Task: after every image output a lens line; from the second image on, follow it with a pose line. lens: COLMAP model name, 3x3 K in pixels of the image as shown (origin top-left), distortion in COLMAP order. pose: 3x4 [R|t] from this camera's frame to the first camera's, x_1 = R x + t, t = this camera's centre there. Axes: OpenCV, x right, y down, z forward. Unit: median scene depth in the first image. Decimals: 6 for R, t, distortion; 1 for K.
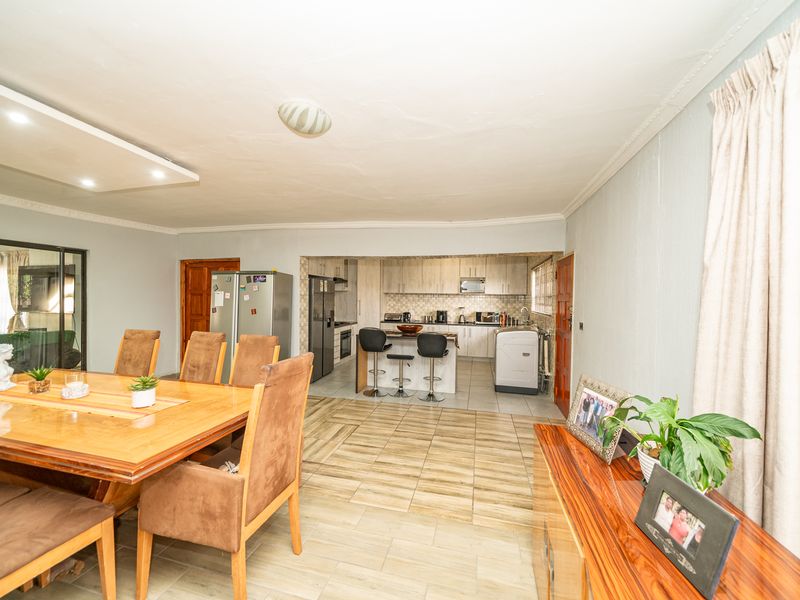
lens RADIAL K [[314.8, 0, 397.1], [0, 314.8, 300.3], [0, 0, 1]] dist [-0.002521, -0.000365]
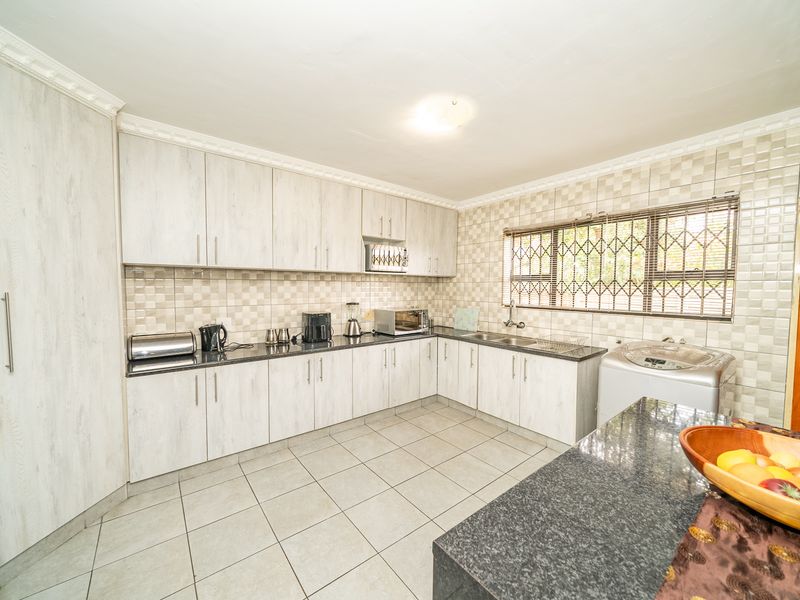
lens RADIAL K [[314.8, 0, 397.1], [0, 314.8, 300.3], [0, 0, 1]] dist [-0.002521, -0.000365]
pose [[0.607511, -0.046109, 0.792971, -0.125966], [0.007105, 0.998589, 0.052622, -0.004828], [-0.794279, -0.026335, 0.606982, 0.701289]]
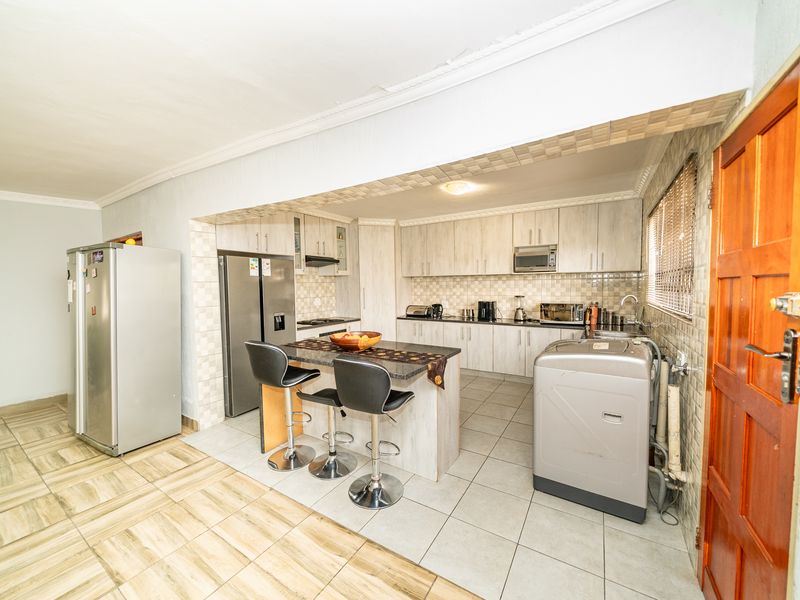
lens RADIAL K [[314.8, 0, 397.1], [0, 314.8, 300.3], [0, 0, 1]] dist [-0.002521, -0.000365]
pose [[0.950435, -0.010290, -0.310752, 0.176710], [0.022668, 0.999086, 0.036249, 0.003630], [0.310095, -0.041496, 0.949799, 0.348709]]
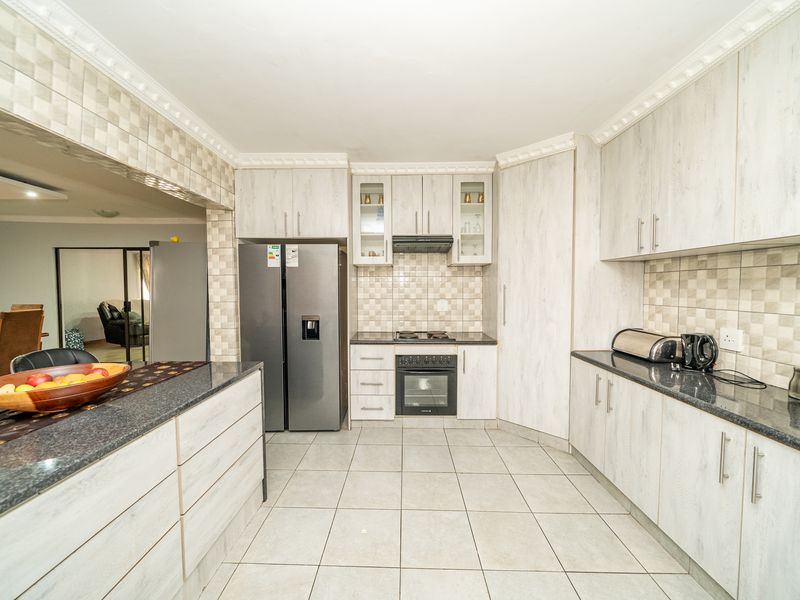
lens RADIAL K [[314.8, 0, 397.1], [0, 314.8, 300.3], [0, 0, 1]] dist [-0.002521, -0.000365]
pose [[0.225683, 0.029306, -0.973760, 0.227923], [-0.004124, 0.999567, 0.029127, 0.007368], [0.974192, -0.002558, 0.225706, 0.795019]]
